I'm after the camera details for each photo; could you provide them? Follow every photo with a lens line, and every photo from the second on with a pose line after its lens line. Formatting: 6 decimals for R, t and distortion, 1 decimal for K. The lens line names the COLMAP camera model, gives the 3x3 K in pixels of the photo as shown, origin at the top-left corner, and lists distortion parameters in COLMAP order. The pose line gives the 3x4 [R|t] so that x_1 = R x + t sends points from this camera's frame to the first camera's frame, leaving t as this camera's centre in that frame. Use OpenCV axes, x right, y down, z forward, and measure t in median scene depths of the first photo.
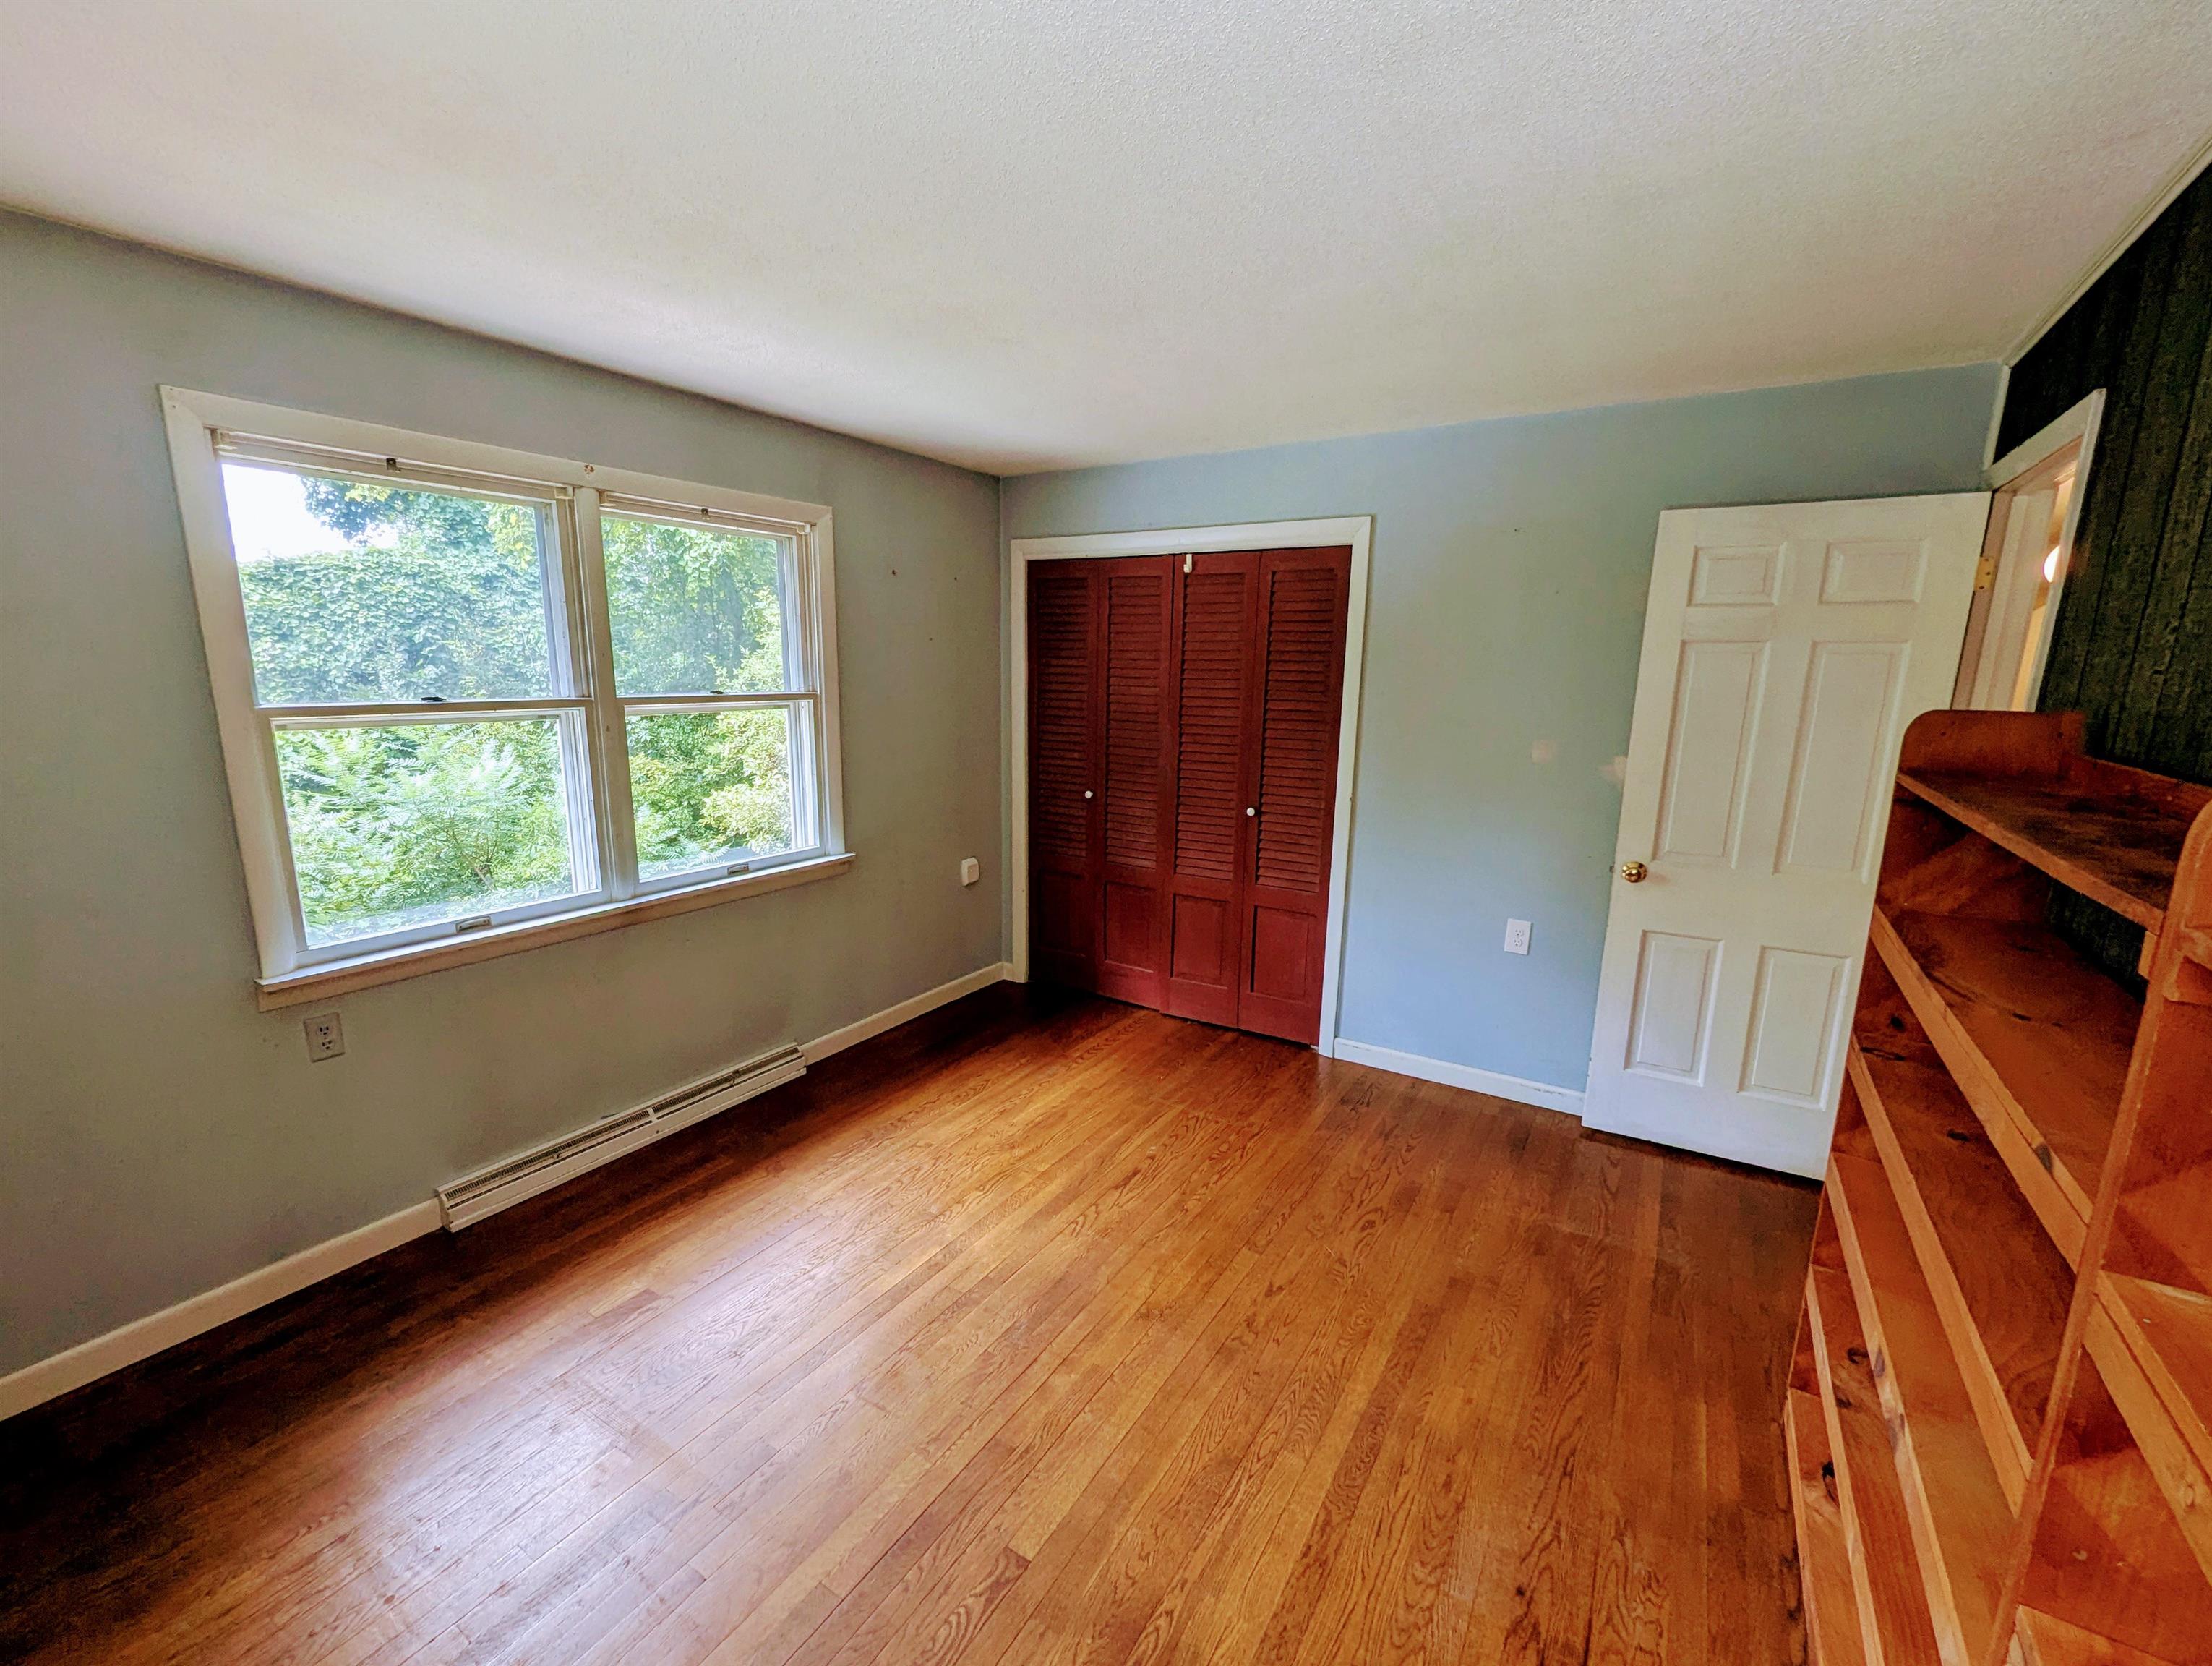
lens RADIAL K [[926.9, 0, 1118.7], [0, 926.9, 848.8], [0, 0, 1]] dist [-0.000616, 0.000658]
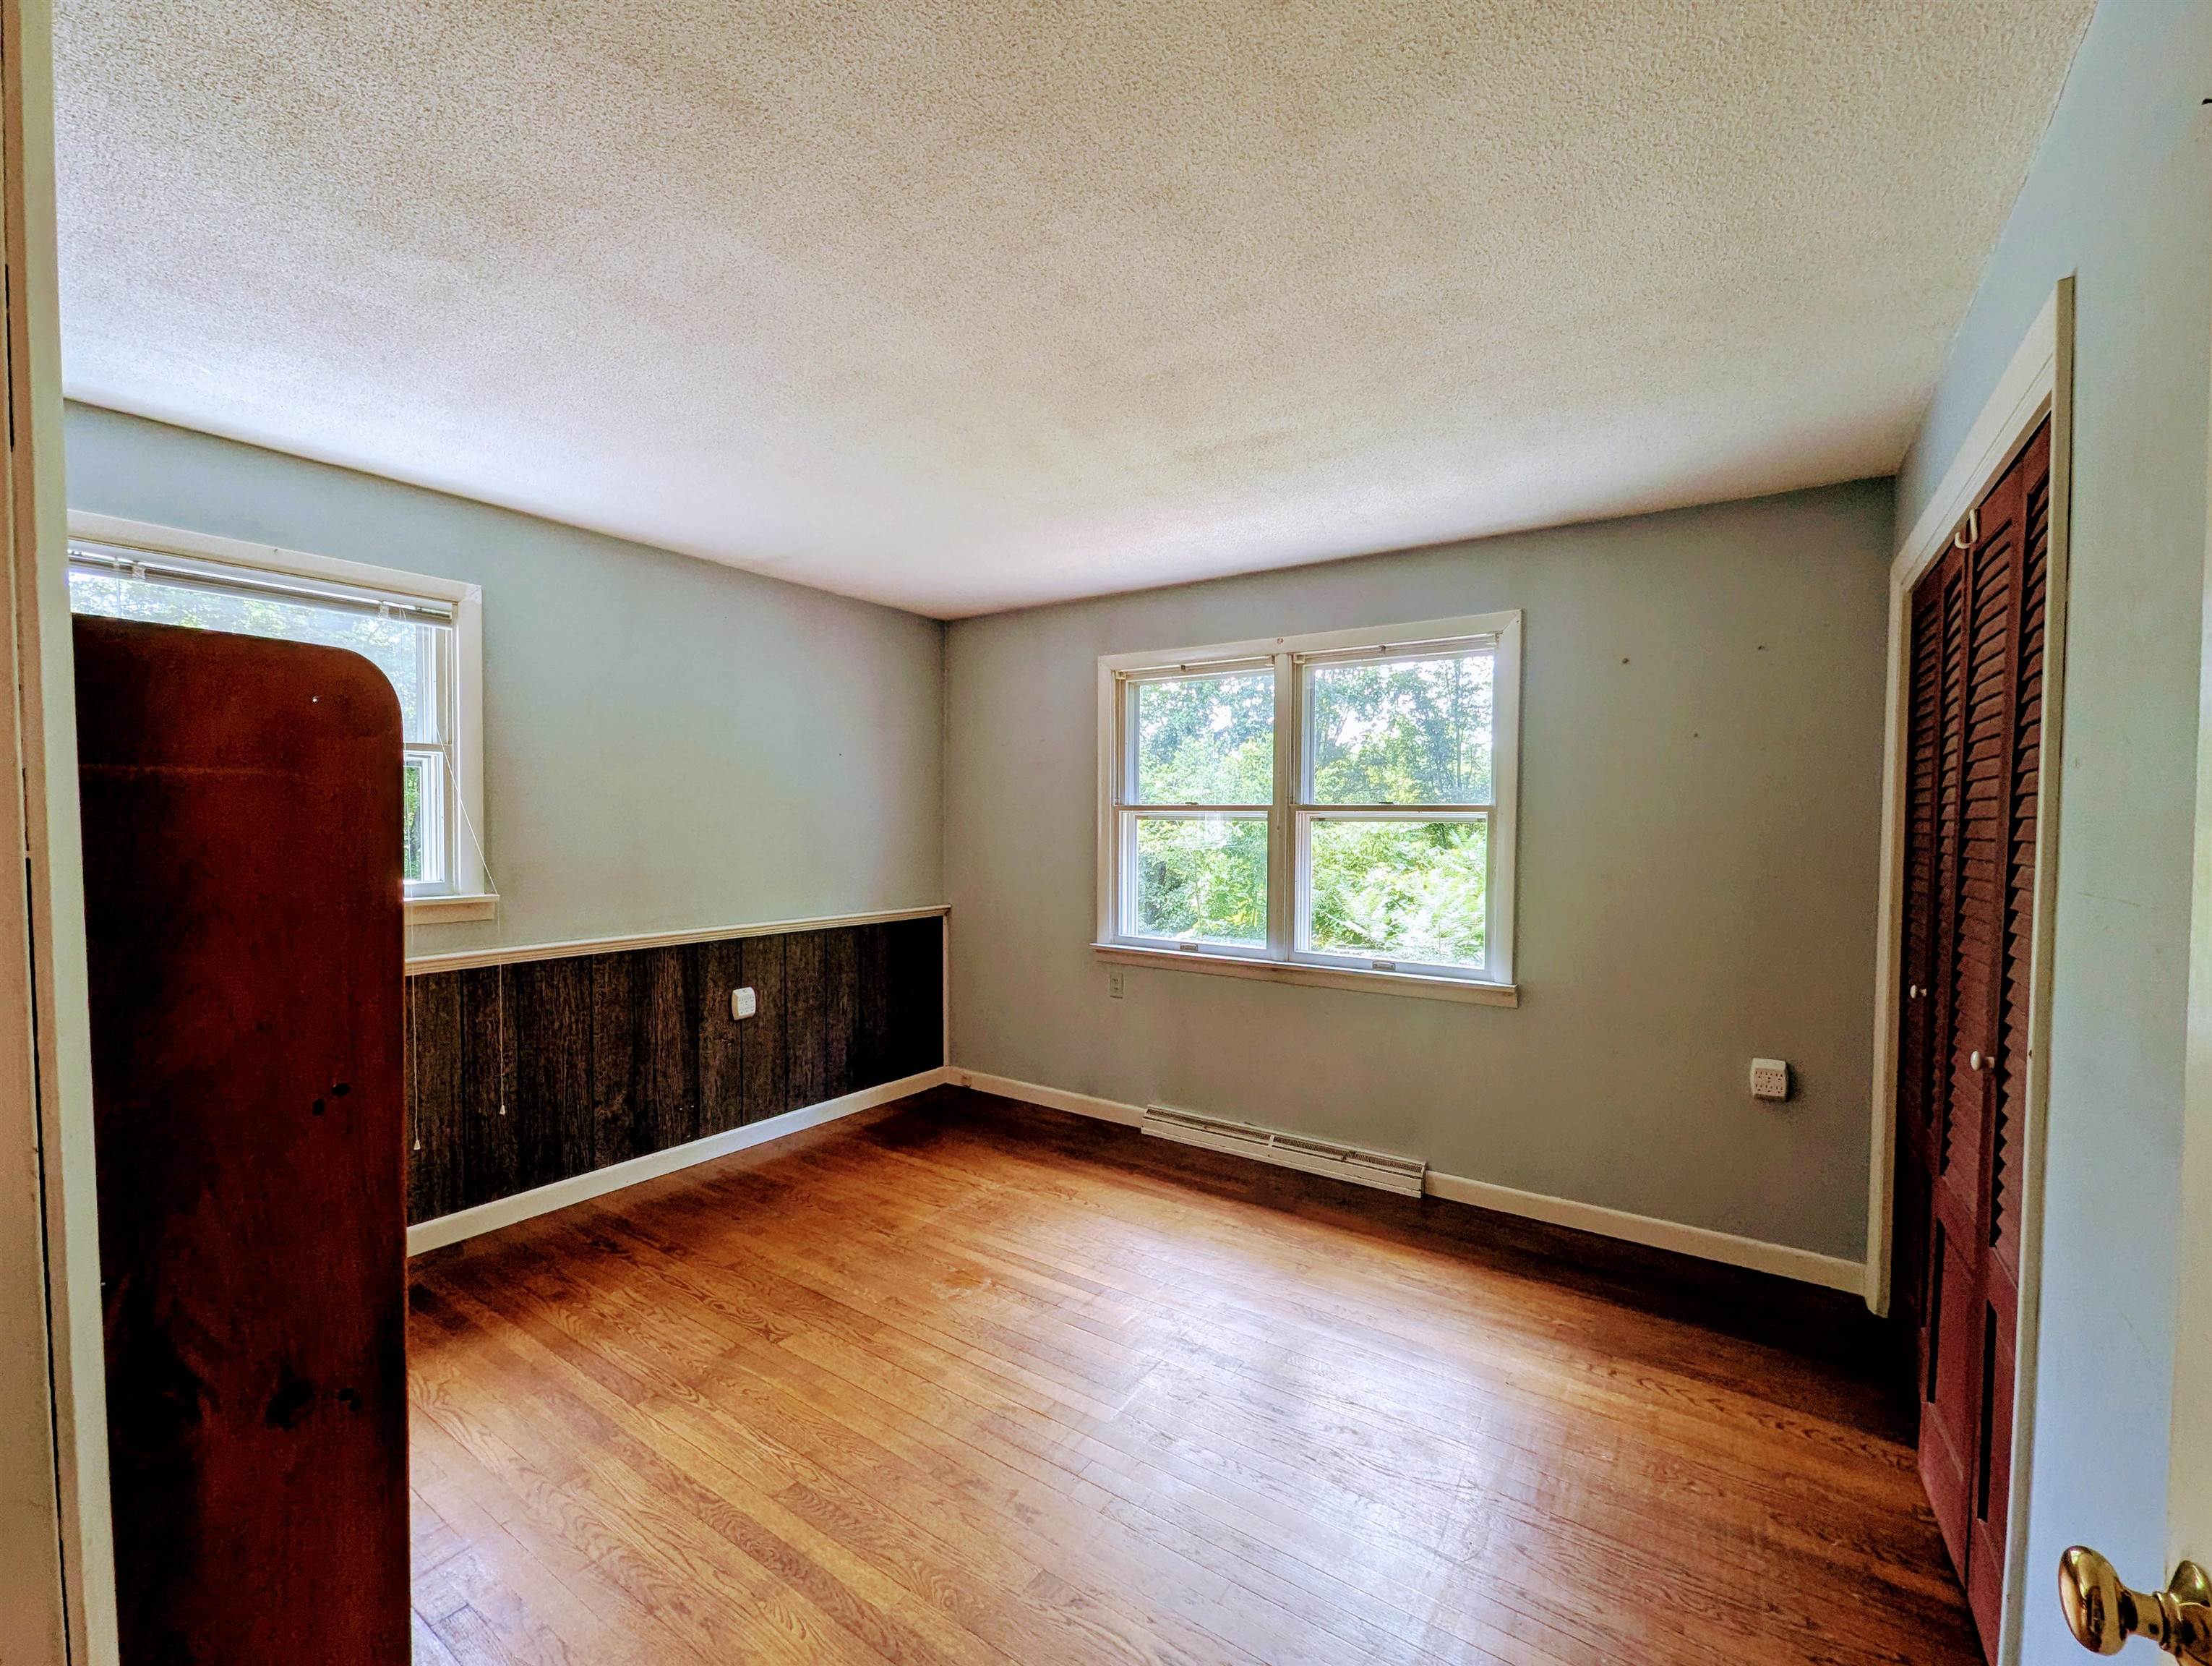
lens RADIAL K [[922.5, 0, 1110.0], [0, 922.5, 834.0], [0, 0, 1]] dist [0.002505, 0.000589]
pose [[-0.045333, -0.000688, -0.998972, 0.737805], [-0.208139, 0.978060, 0.008772, -0.076728], [0.977048, 0.208323, -0.044482, 0.780032]]
